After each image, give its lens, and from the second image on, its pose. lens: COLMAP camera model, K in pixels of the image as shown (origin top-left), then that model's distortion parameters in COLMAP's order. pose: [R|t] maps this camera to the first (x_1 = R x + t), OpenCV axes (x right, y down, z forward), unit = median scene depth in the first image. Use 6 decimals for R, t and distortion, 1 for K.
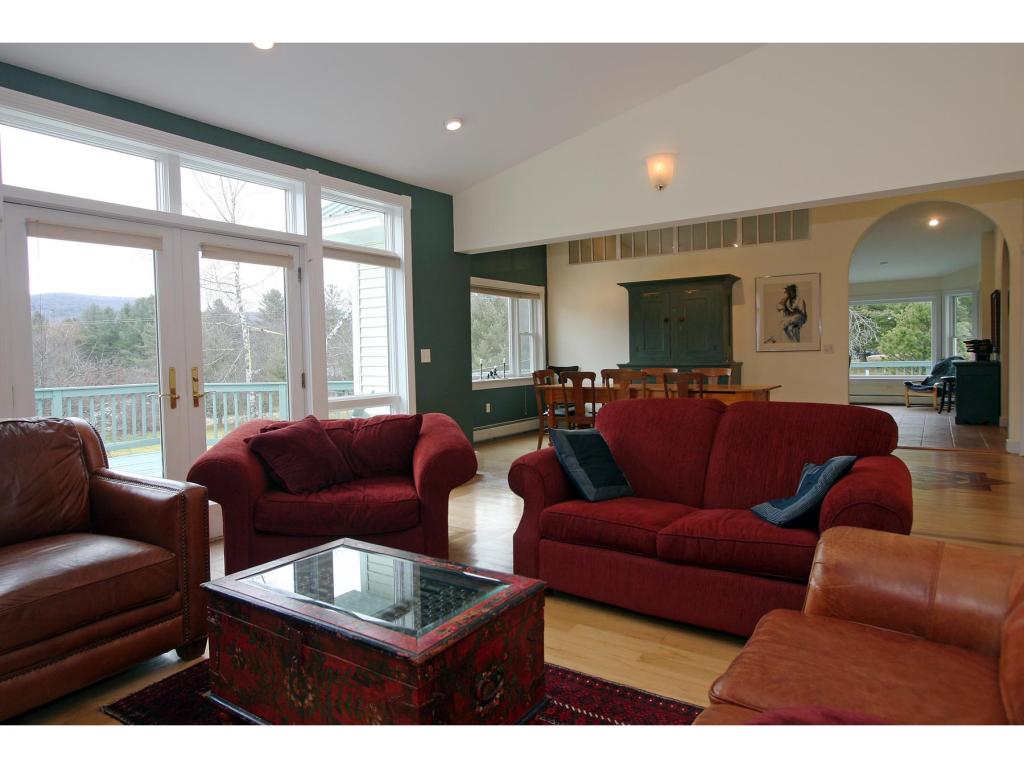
lens RADIAL K [[650.4, 0, 509.5], [0, 650.4, 374.7], [0, 0, 1]] dist [0.015023, 0.010167]
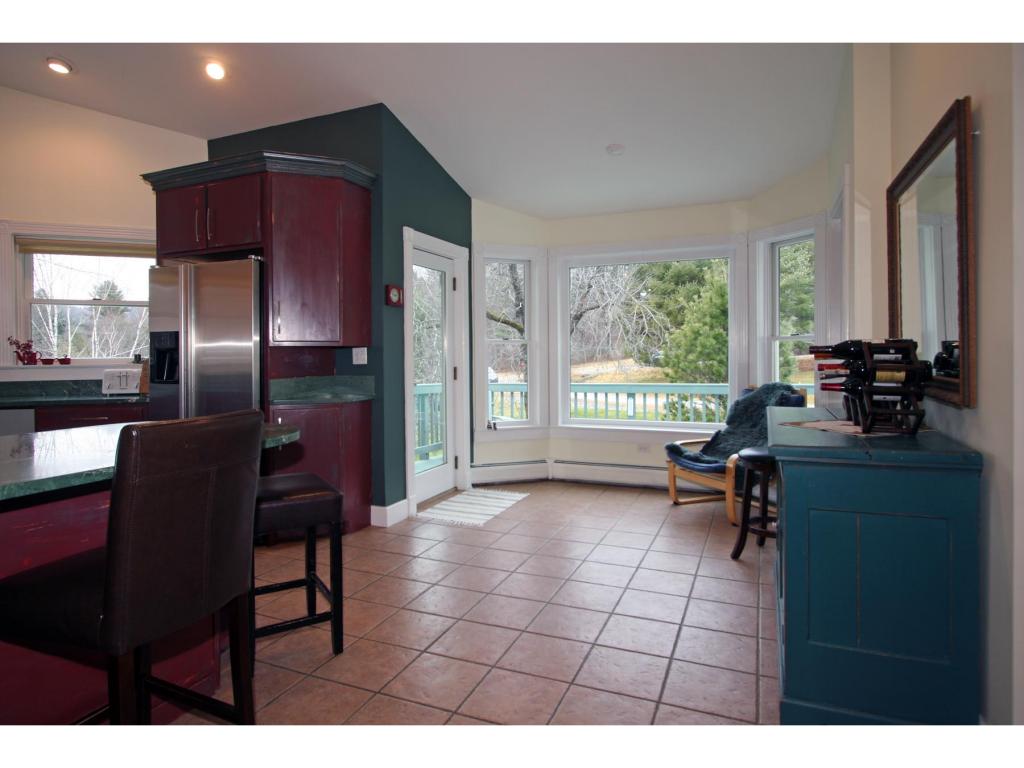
lens RADIAL K [[620.0, 0, 474.5], [0, 620.0, 356.1], [0, 0, 1]] dist [0.001492, 0.002640]
pose [[0.989505, 0.015953, 0.143613, 0.514443], [-0.011807, 0.999490, -0.029676, -0.037930], [-0.144013, 0.027669, 0.989189, 0.758189]]
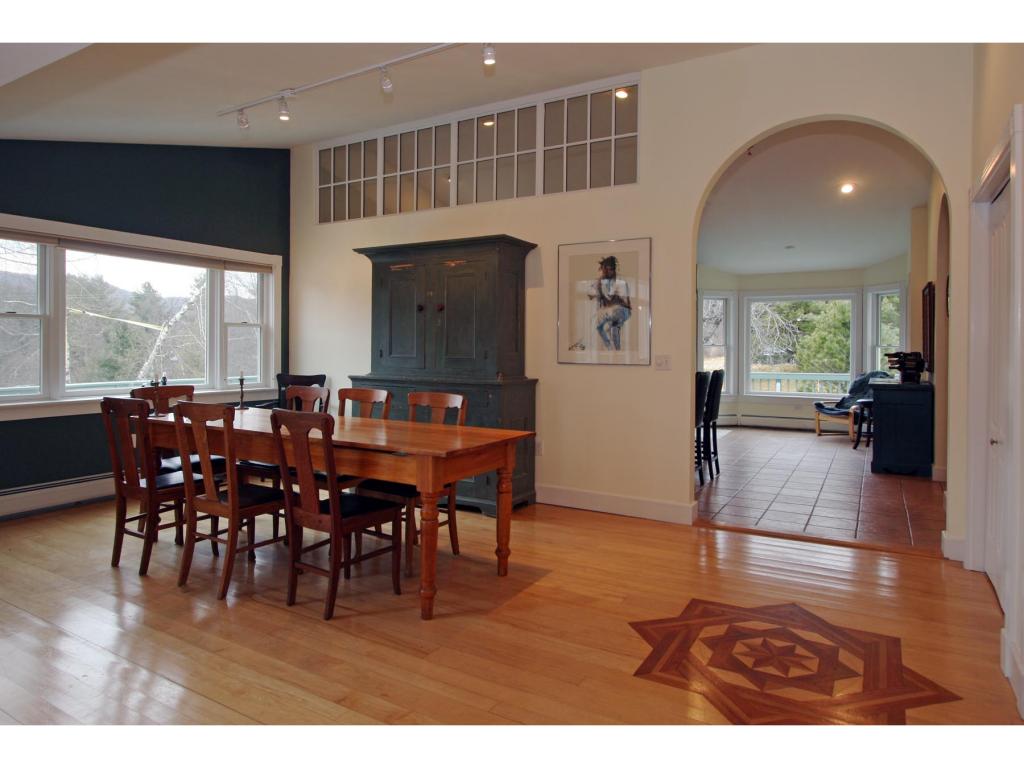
lens RADIAL K [[620.0, 0, 495.7], [0, 620.0, 351.9], [0, 0, 1]] dist [0.001492, 0.002640]
pose [[0.999179, 0.028526, 0.028782, 0.246030], [-0.027823, 0.999312, -0.024528, -0.024205], [-0.029462, 0.023707, 0.999285, 0.334144]]
